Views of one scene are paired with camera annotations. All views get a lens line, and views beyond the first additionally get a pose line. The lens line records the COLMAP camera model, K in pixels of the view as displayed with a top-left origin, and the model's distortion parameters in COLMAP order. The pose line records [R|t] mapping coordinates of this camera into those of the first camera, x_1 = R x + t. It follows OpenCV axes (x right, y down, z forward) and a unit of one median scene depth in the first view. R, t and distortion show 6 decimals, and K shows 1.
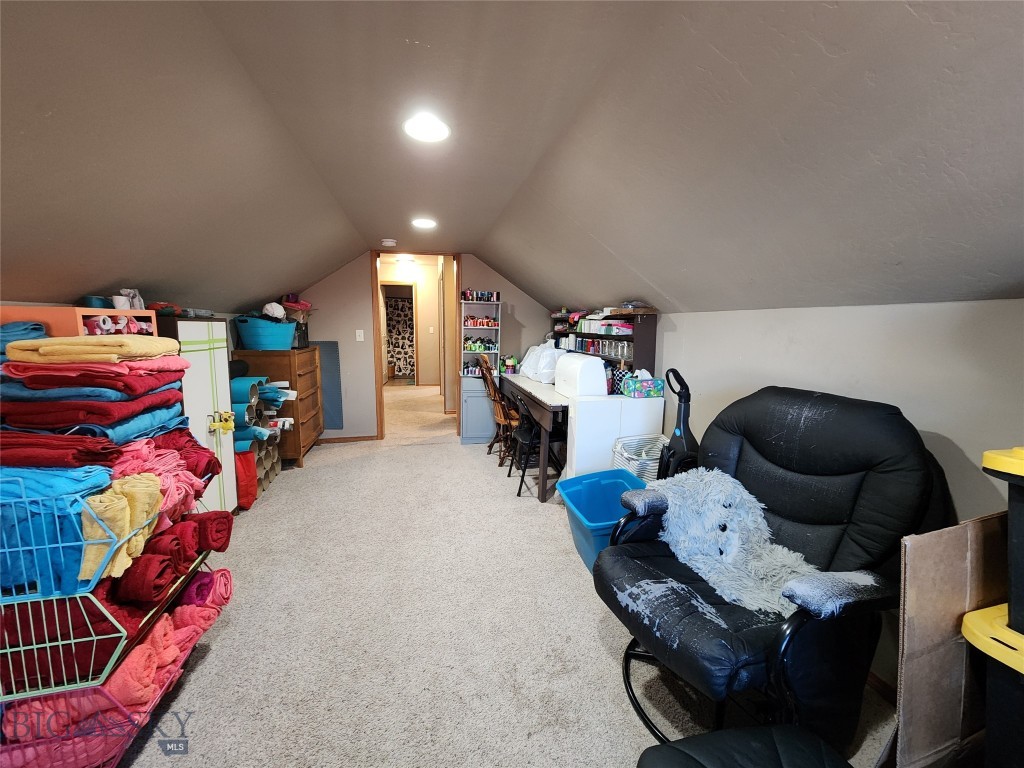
lens RADIAL K [[416.0, 0, 513.1], [0, 416.0, 379.5], [0, 0, 1]] dist [0.001811, -0.002284]
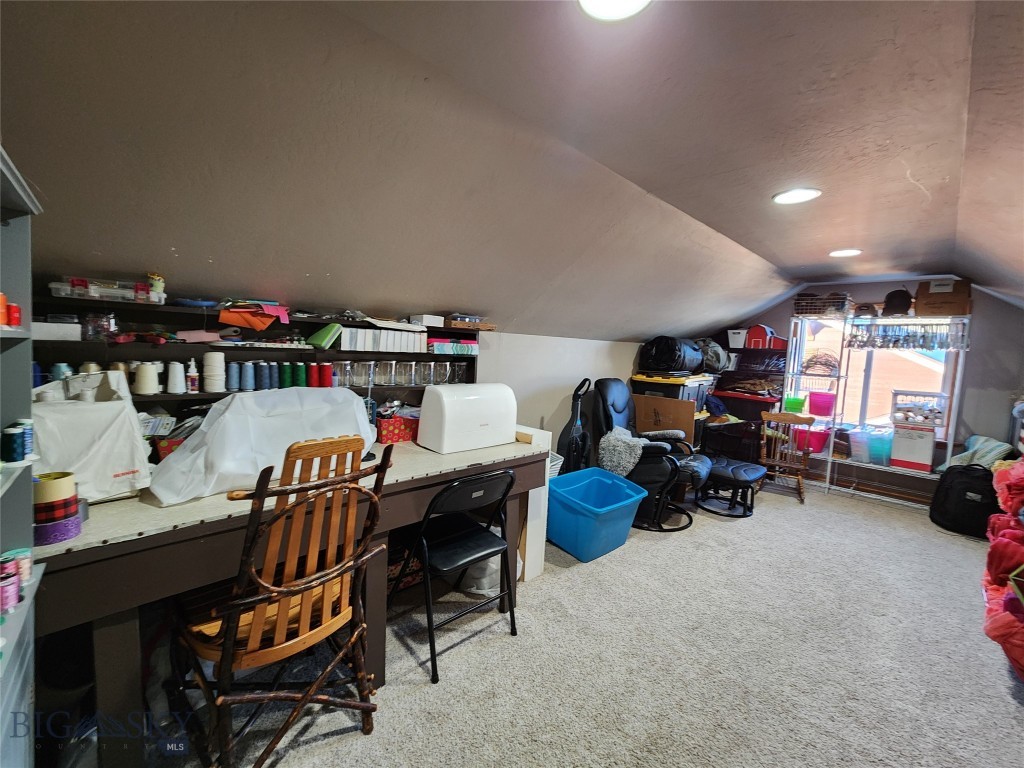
lens RADIAL K [[416.0, 0, 513.1], [0, 416.0, 379.5], [0, 0, 1]] dist [0.001811, -0.002284]
pose [[-0.531826, -0.096650, 0.841320, -0.344468], [0.059651, 0.986723, 0.151061, -0.127641], [-0.844750, 0.130523, -0.519000, 0.981070]]
